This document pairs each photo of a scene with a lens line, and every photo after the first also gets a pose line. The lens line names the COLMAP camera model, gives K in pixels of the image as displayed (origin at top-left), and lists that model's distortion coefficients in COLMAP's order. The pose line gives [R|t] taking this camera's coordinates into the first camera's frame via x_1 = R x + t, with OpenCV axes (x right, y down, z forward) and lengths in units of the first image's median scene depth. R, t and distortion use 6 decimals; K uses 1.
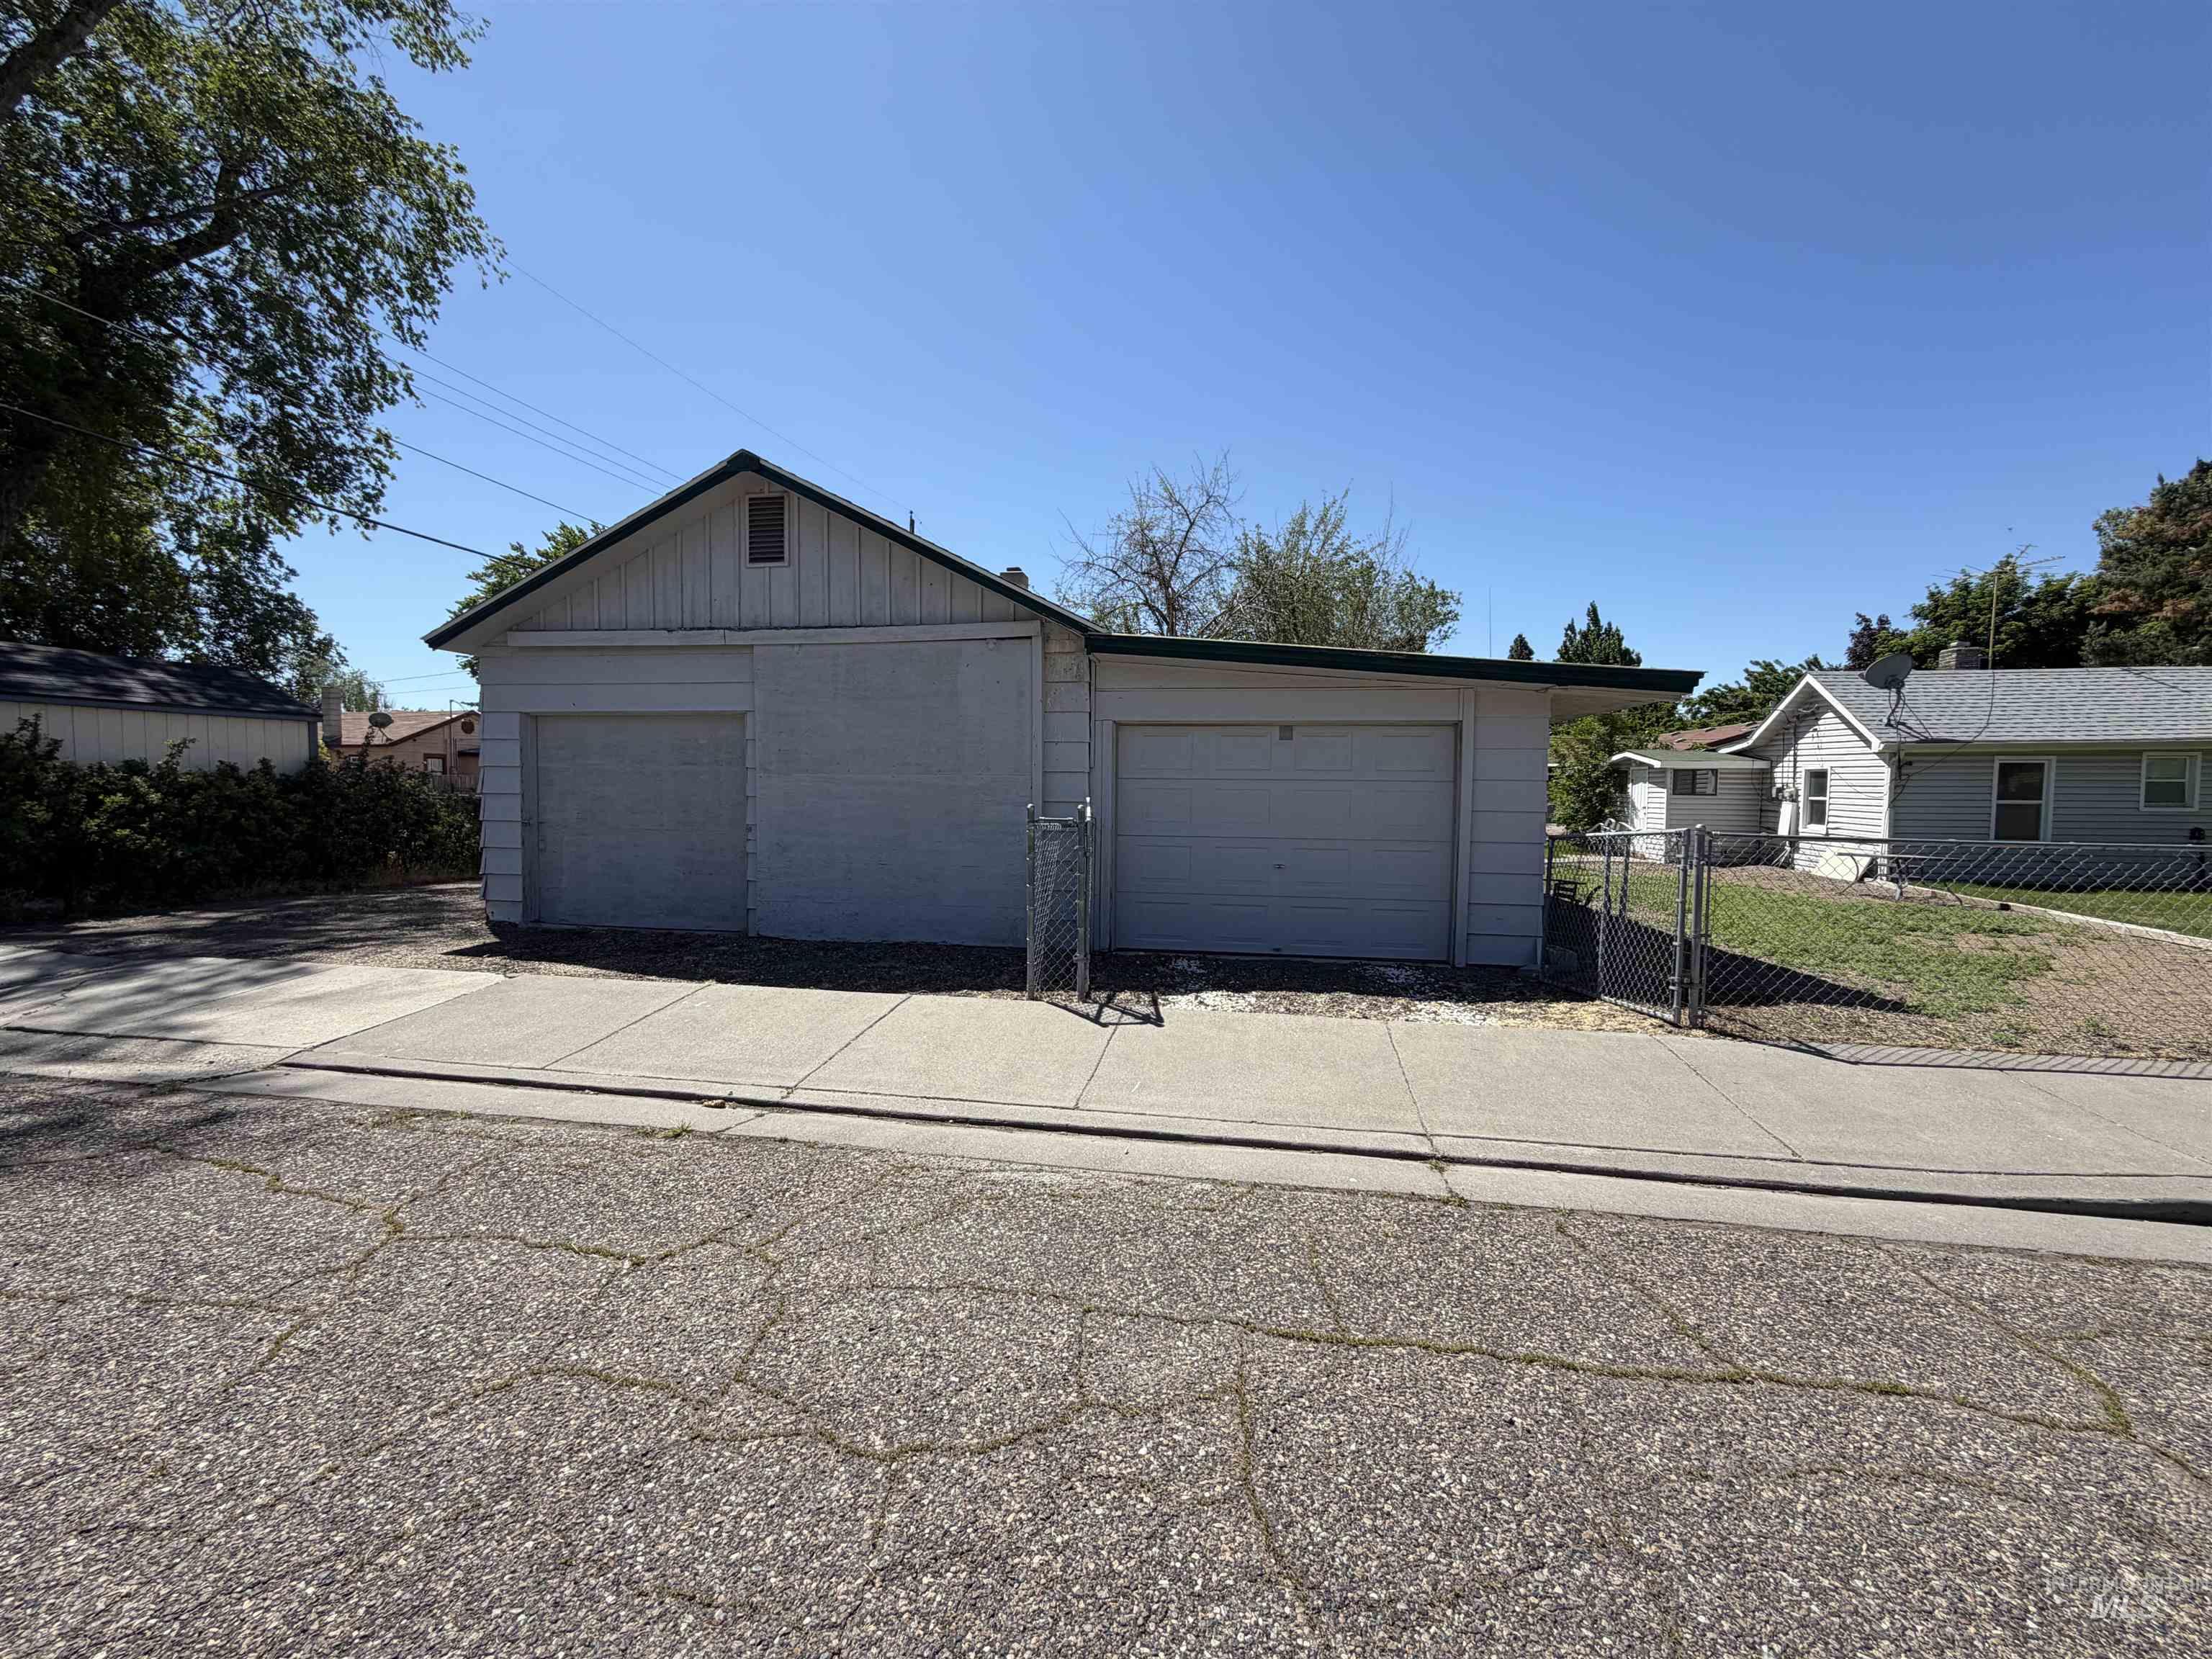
lens RADIAL K [[877.4, 0, 1100.0], [0, 877.4, 832.2], [0, 0, 1]] dist [-0.001777, 0.000161]
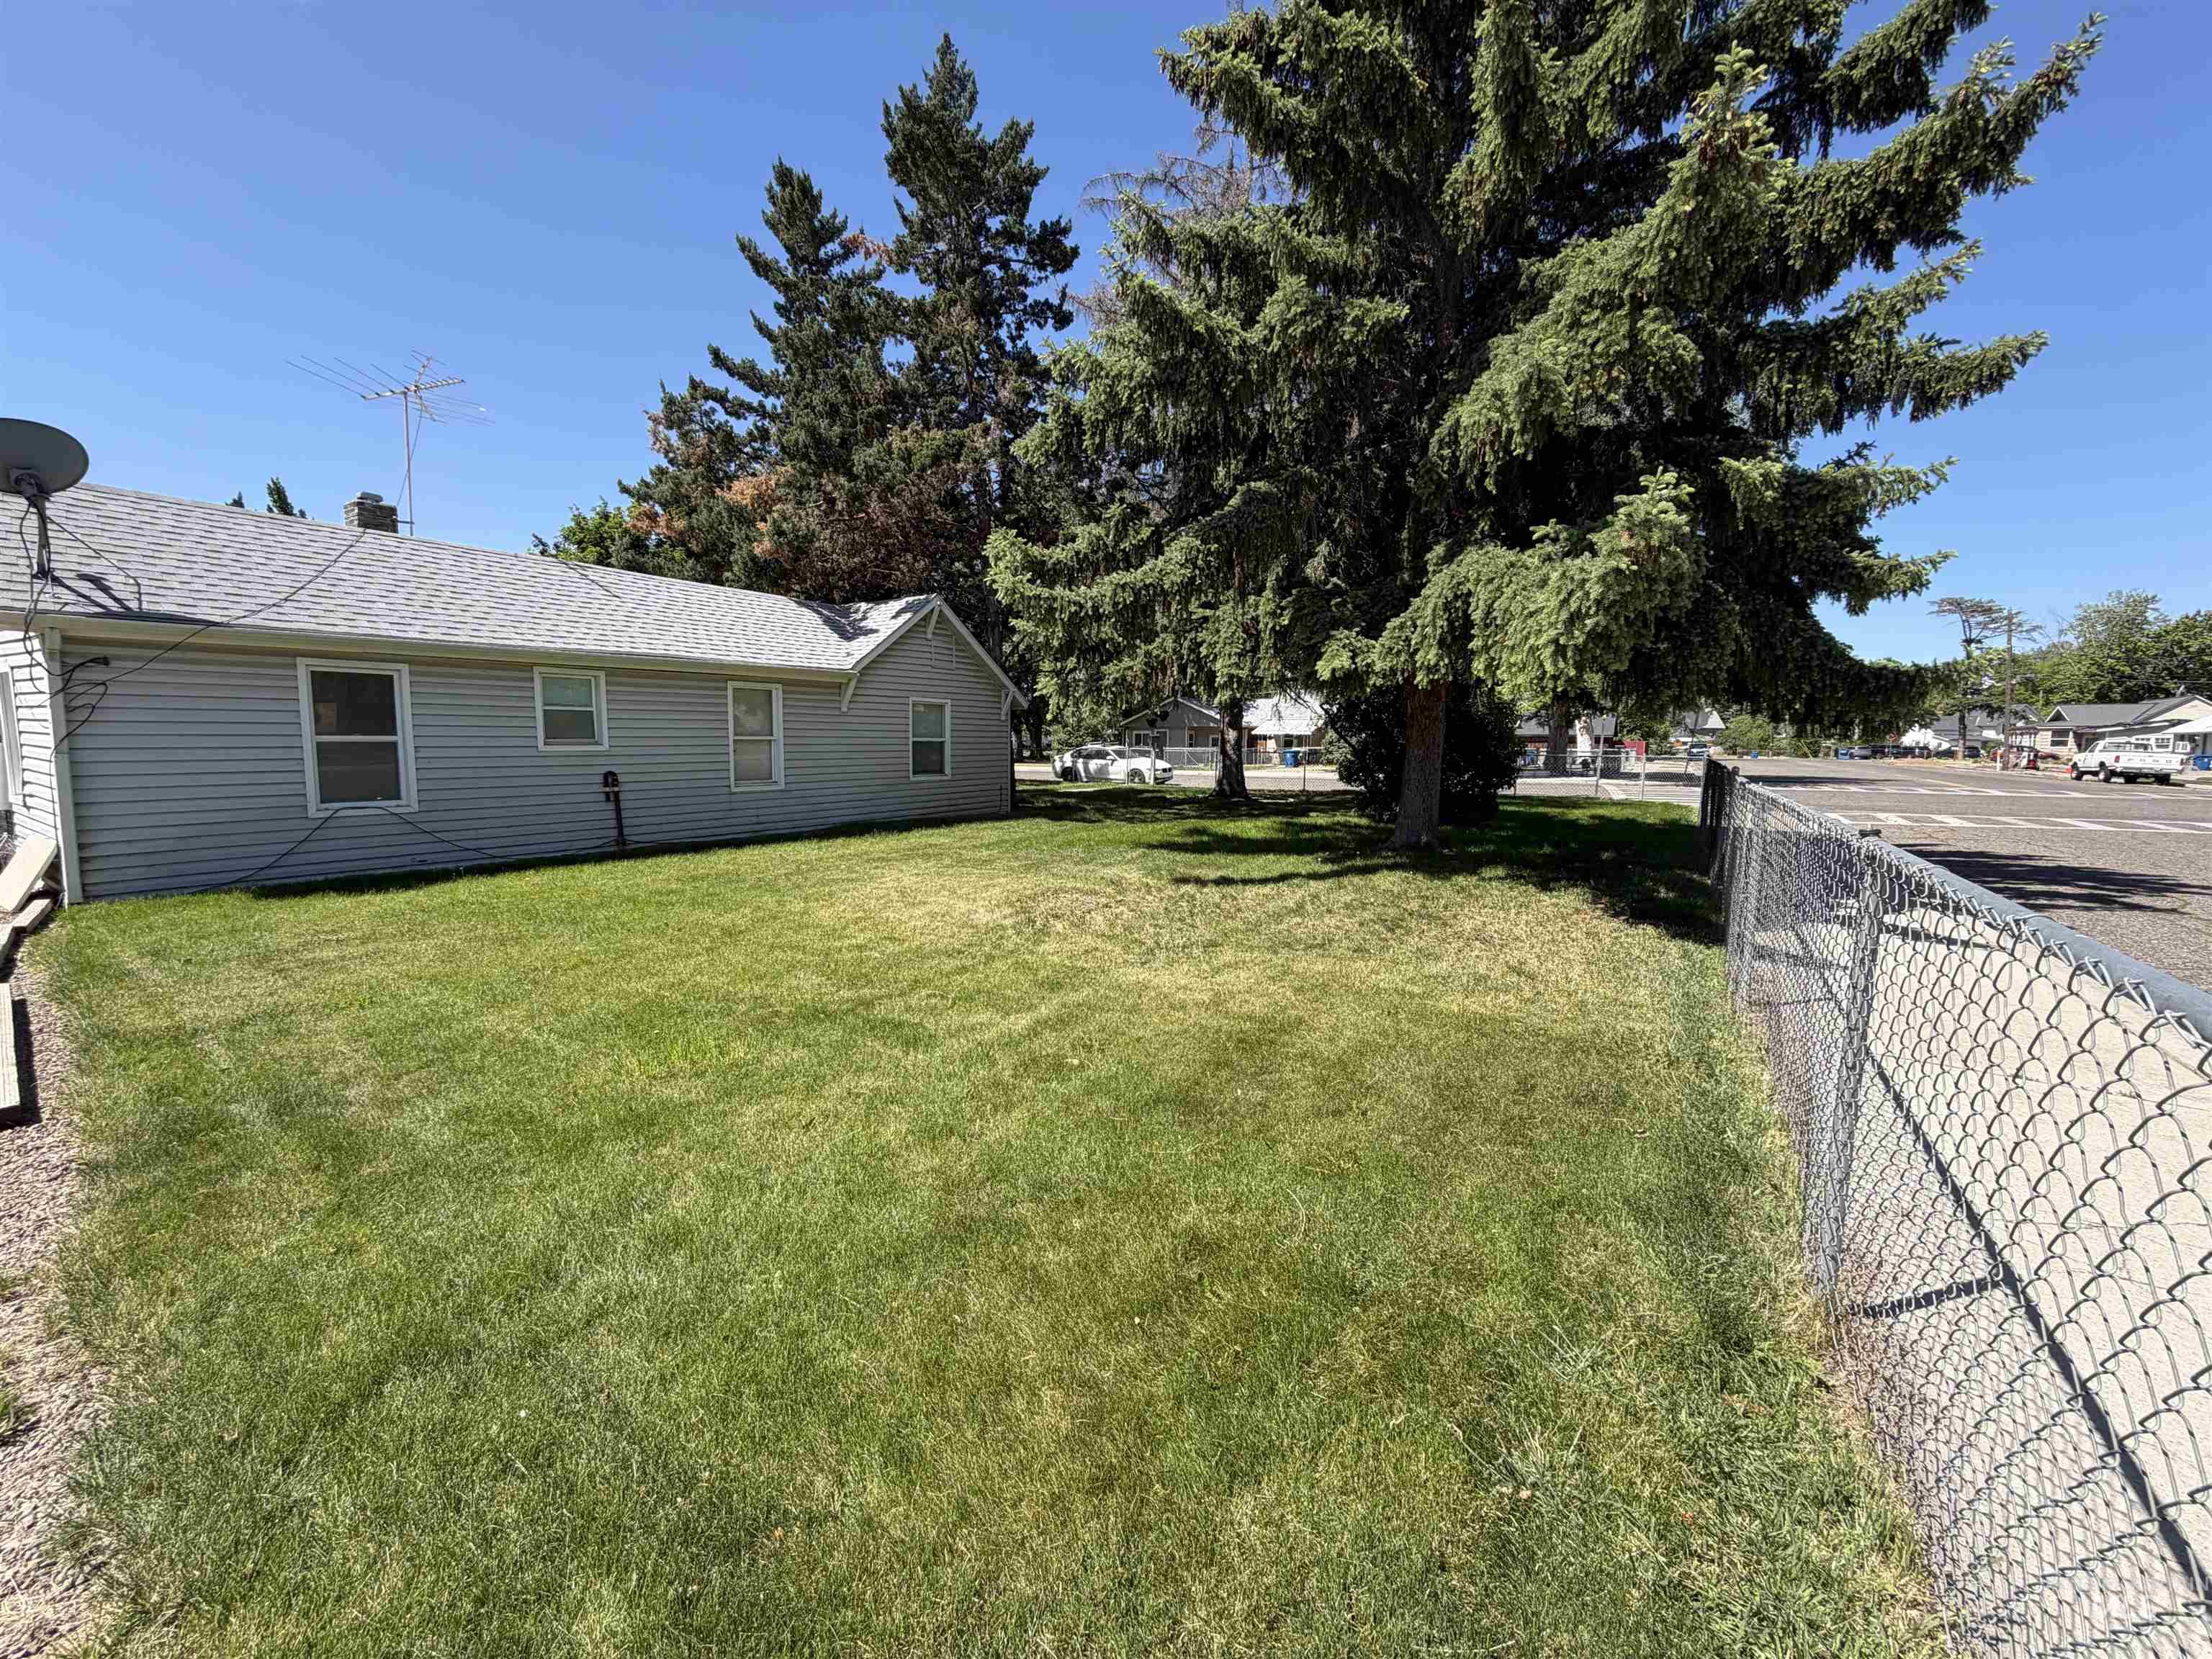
lens RADIAL K [[877.4, 0, 1100.0], [0, 877.4, 832.2], [0, 0, 1]] dist [-0.001777, 0.000161]
pose [[0.402680, -0.105617, 0.909227, 0.706048], [0.047684, 0.994392, 0.094392, -0.003277], [-0.914098, 0.005346, 0.405458, 0.289743]]
